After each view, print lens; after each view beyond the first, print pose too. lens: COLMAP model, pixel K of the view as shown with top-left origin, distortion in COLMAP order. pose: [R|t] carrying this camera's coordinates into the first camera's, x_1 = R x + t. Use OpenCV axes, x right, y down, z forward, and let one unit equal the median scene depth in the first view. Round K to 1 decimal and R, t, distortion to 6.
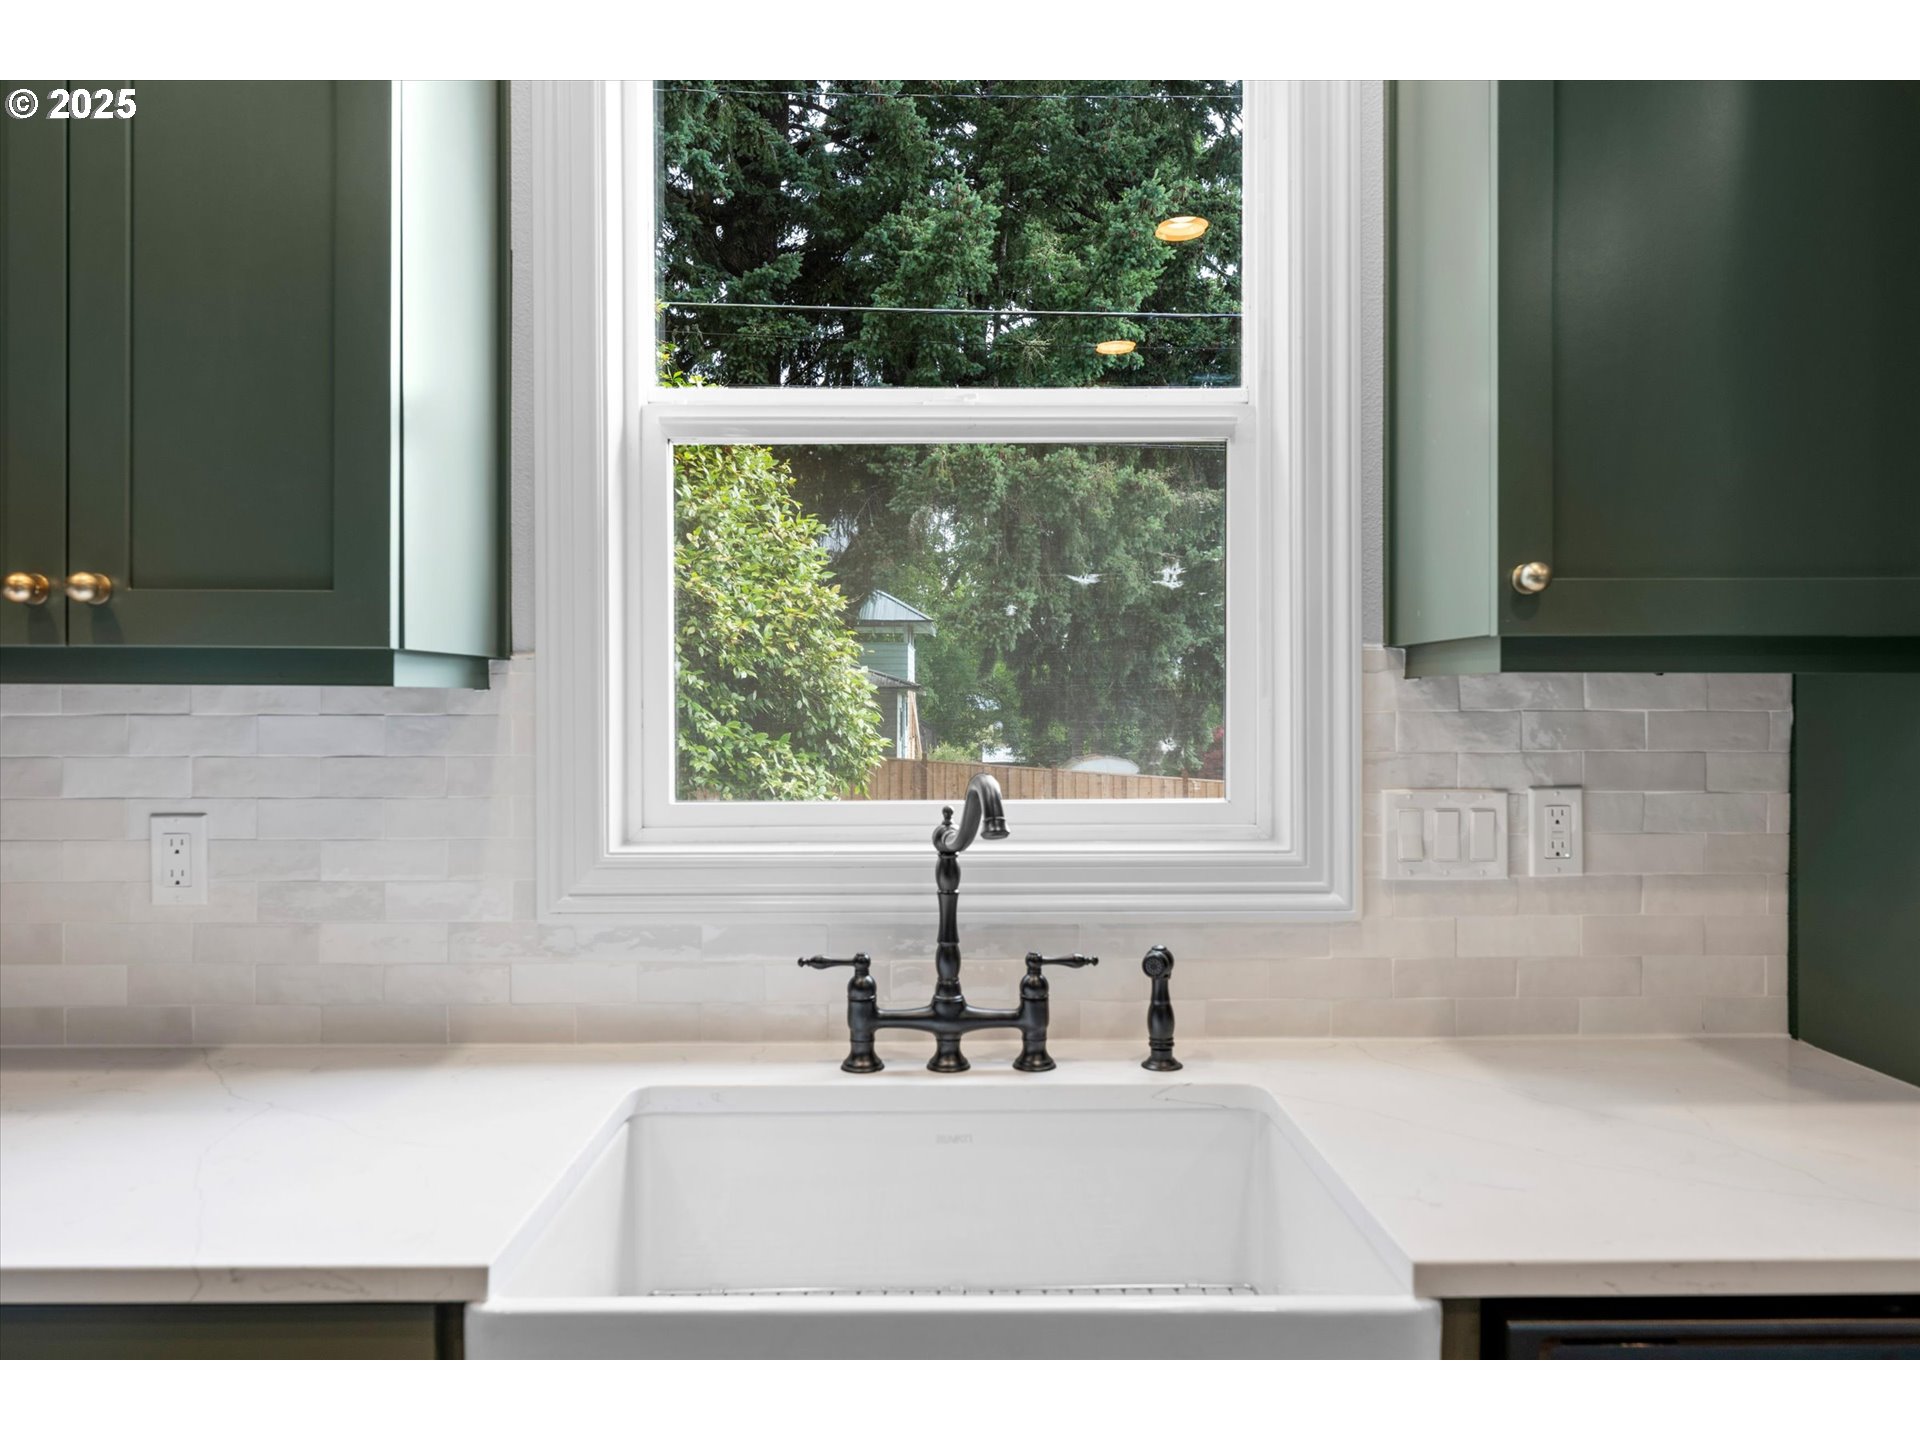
lens RADIAL K [[1296.1, 0, 952.6], [0, 1296.1, 692.1], [0, 0, 1]] dist [0.001146, -0.001038]
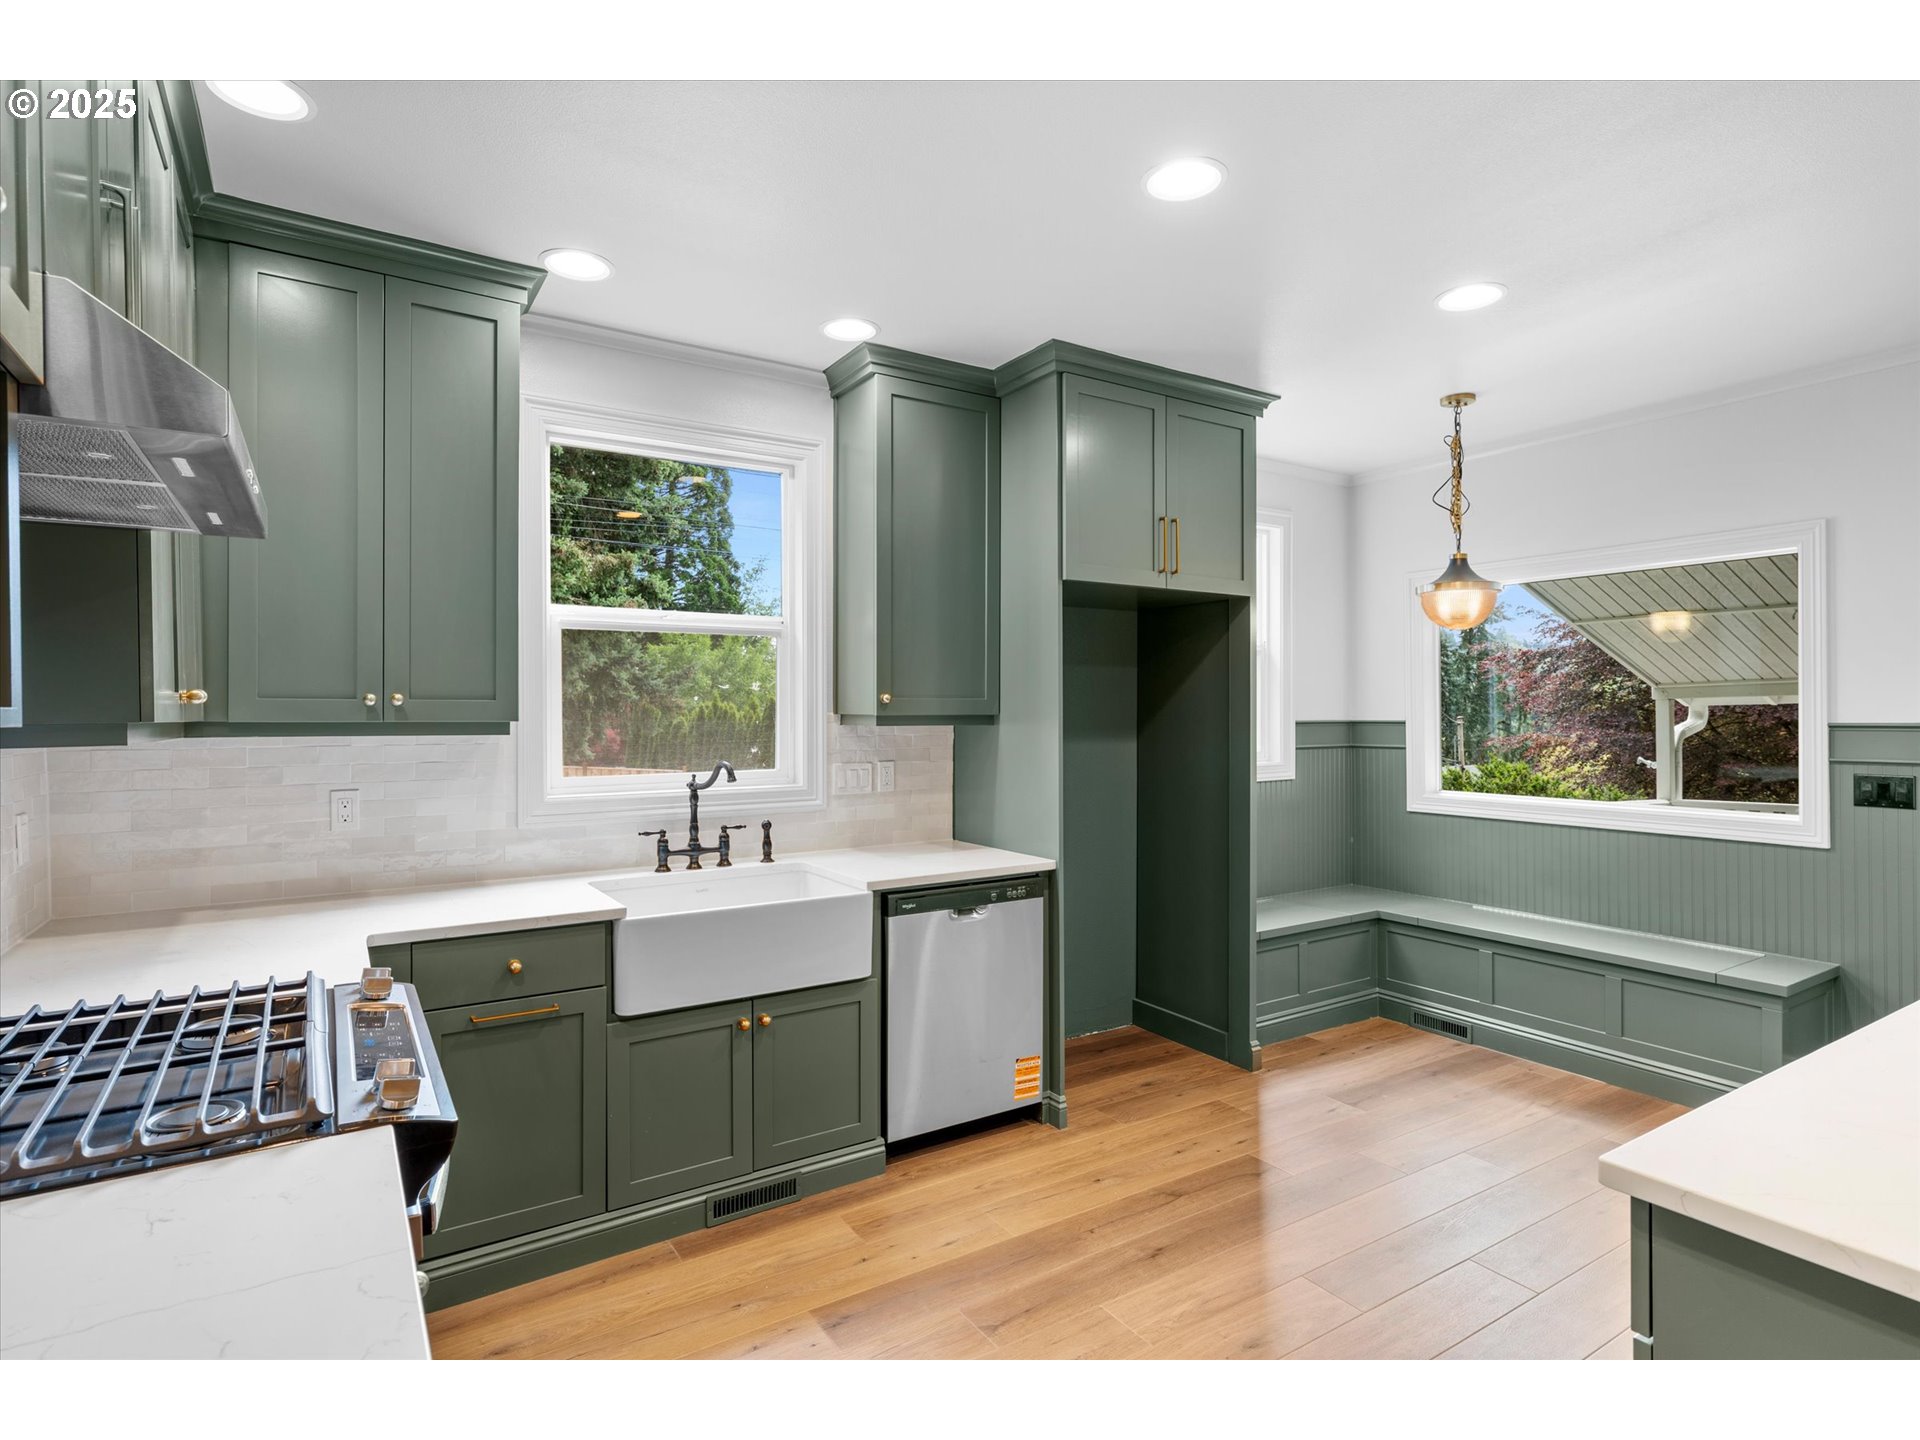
lens RADIAL K [[970.7, 0, 960.0], [0, 970.7, 720.0], [0, 0, 1]] dist [0.001422, 0.000017]
pose [[0.844544, -0.004947, 0.535464, -0.631835], [-0.006426, 0.999792, 0.019372, -0.070662], [-0.535448, -0.019801, 0.844336, -1.048269]]
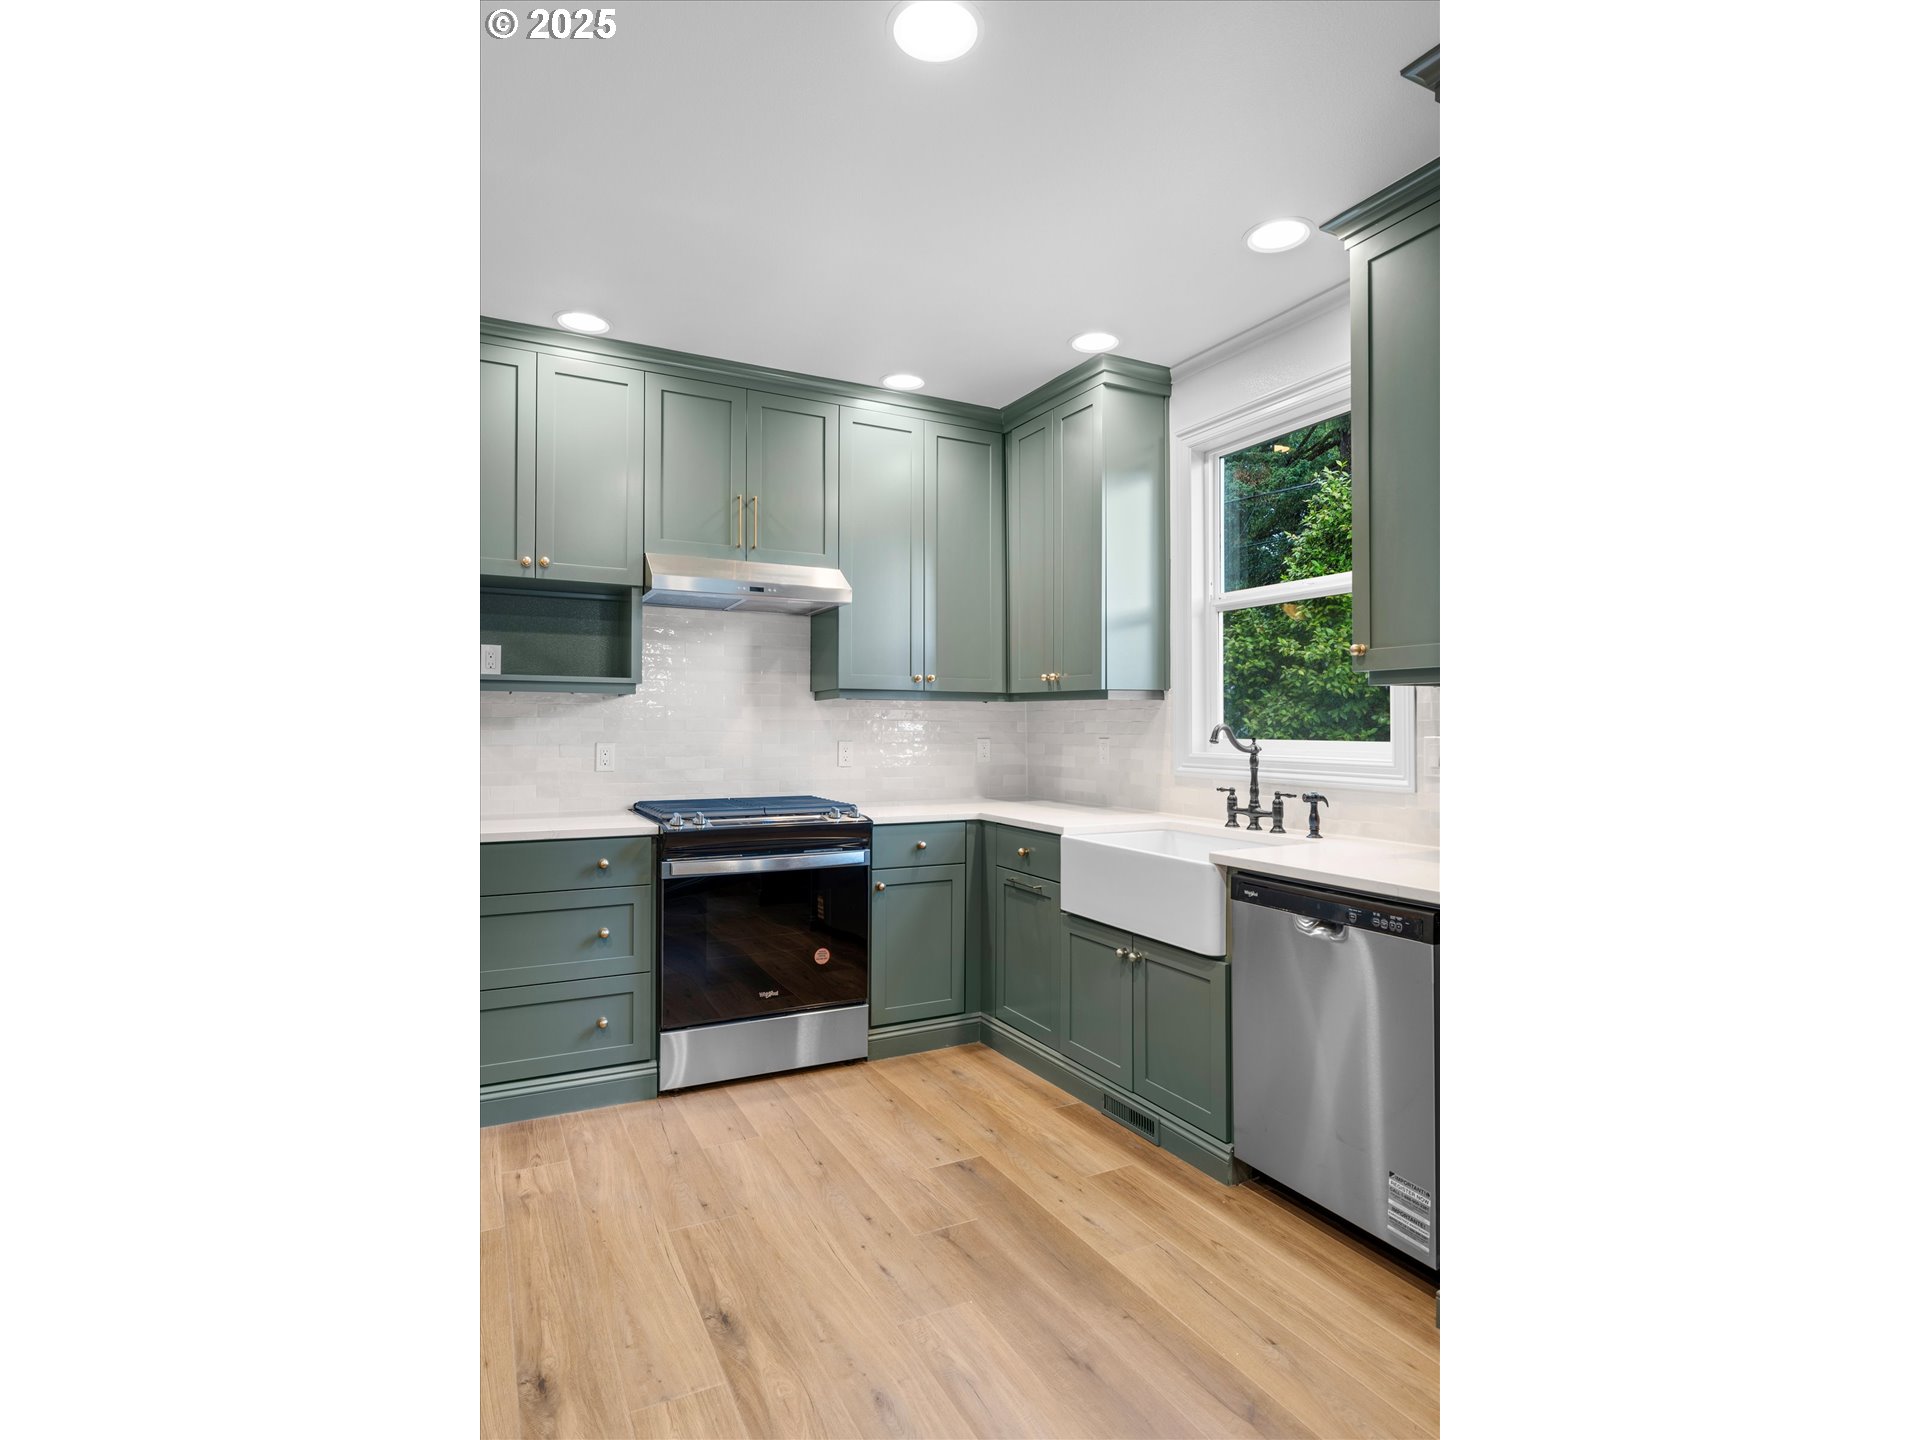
lens RADIAL K [[937.8, 0, 960.0], [0, 937.8, 720.0], [0, 0, 1]] dist [-0.000425, 0.000016]
pose [[0.469896, 0.000107, -0.882722, 1.516572], [0.007996, 0.999958, 0.004377, 0.034452], [0.882686, -0.009115, 0.469875, -0.543230]]
